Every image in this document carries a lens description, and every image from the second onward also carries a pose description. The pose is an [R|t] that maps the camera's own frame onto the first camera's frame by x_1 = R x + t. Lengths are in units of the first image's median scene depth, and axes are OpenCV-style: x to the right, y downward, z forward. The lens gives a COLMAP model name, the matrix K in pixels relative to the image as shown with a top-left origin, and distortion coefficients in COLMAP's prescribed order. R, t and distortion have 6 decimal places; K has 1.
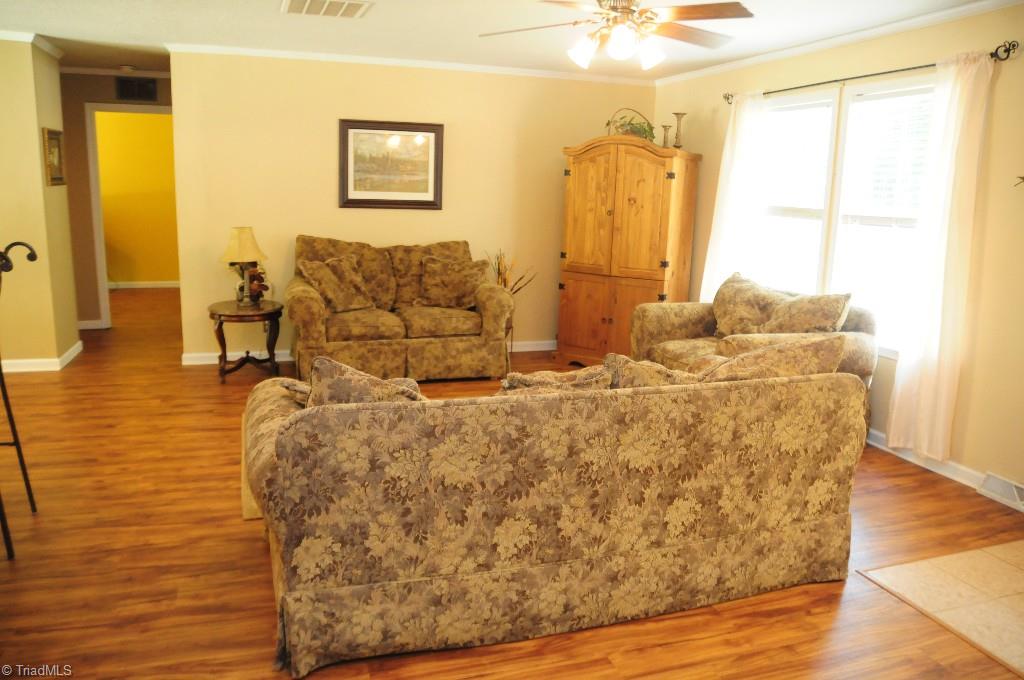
lens RADIAL K [[751.3, 0, 503.9], [0, 751.3, 345.9], [0, 0, 1]] dist [-0.105862, 0.047477]
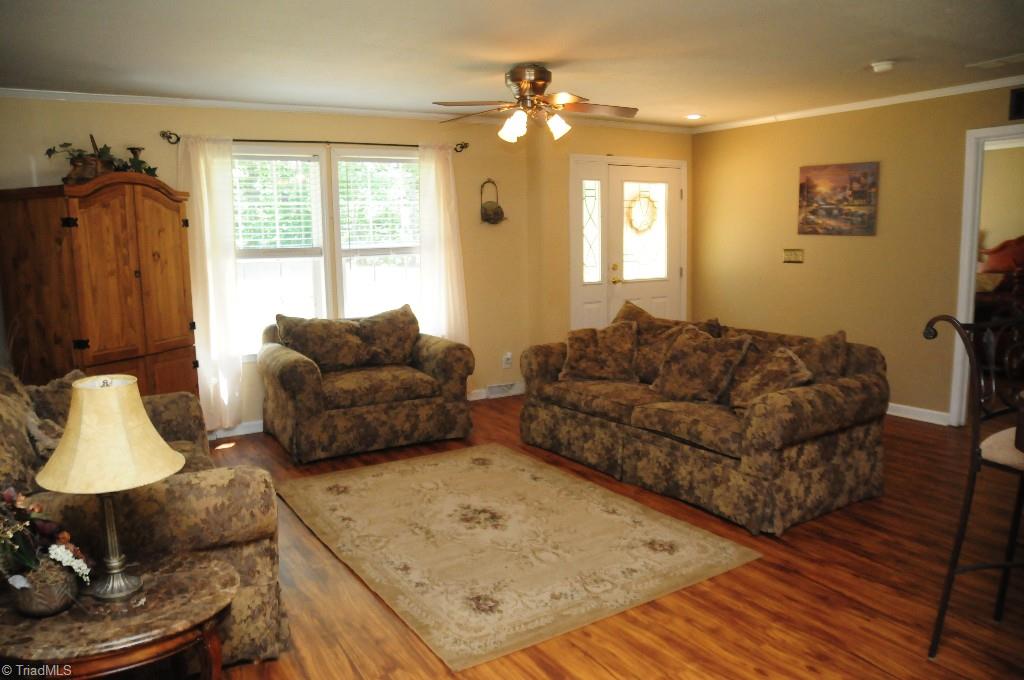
lens RADIAL K [[751.3, 0, 494.8], [0, 751.3, 346.0], [0, 0, 1]] dist [-0.105862, 0.047477]
pose [[-0.231525, -0.171133, 0.957658, -0.667366], [0.208348, 0.952842, 0.220643, -0.197471], [-0.950256, 0.250610, -0.184952, 0.813679]]
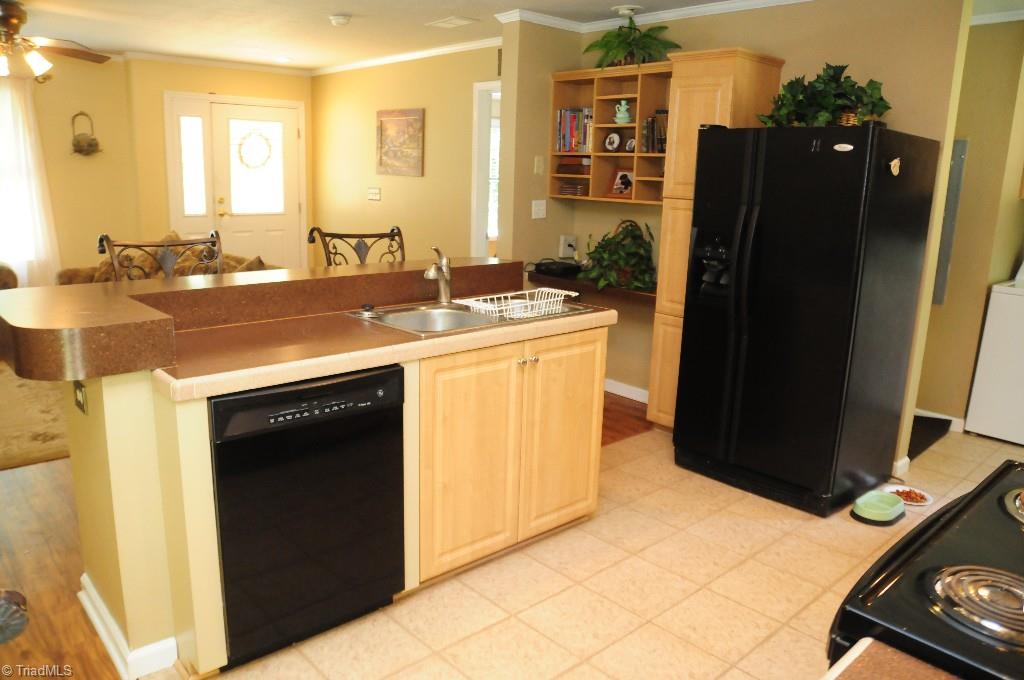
lens RADIAL K [[751.3, 0, 512.4], [0, 751.3, 343.6], [0, 0, 1]] dist [-0.105862, 0.047477]
pose [[-0.417670, -0.241231, 0.875991, -0.902857], [0.140901, 0.935252, 0.324731, -0.124151], [-0.897607, 0.259059, -0.356637, 0.448038]]
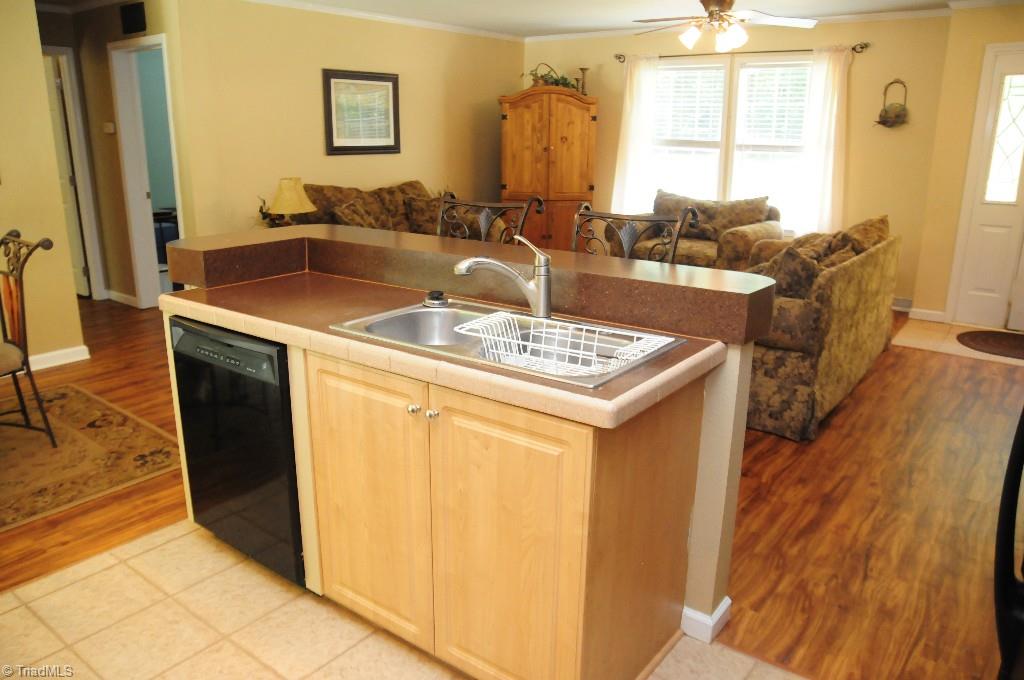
lens RADIAL K [[751.3, 0, 509.7], [0, 751.3, 341.1], [0, 0, 1]] dist [-0.105862, 0.047477]
pose [[0.822940, -0.177812, 0.539585, -0.633590], [0.133249, 0.983677, 0.120931, -0.023132], [-0.552280, -0.027620, 0.833201, -0.007256]]
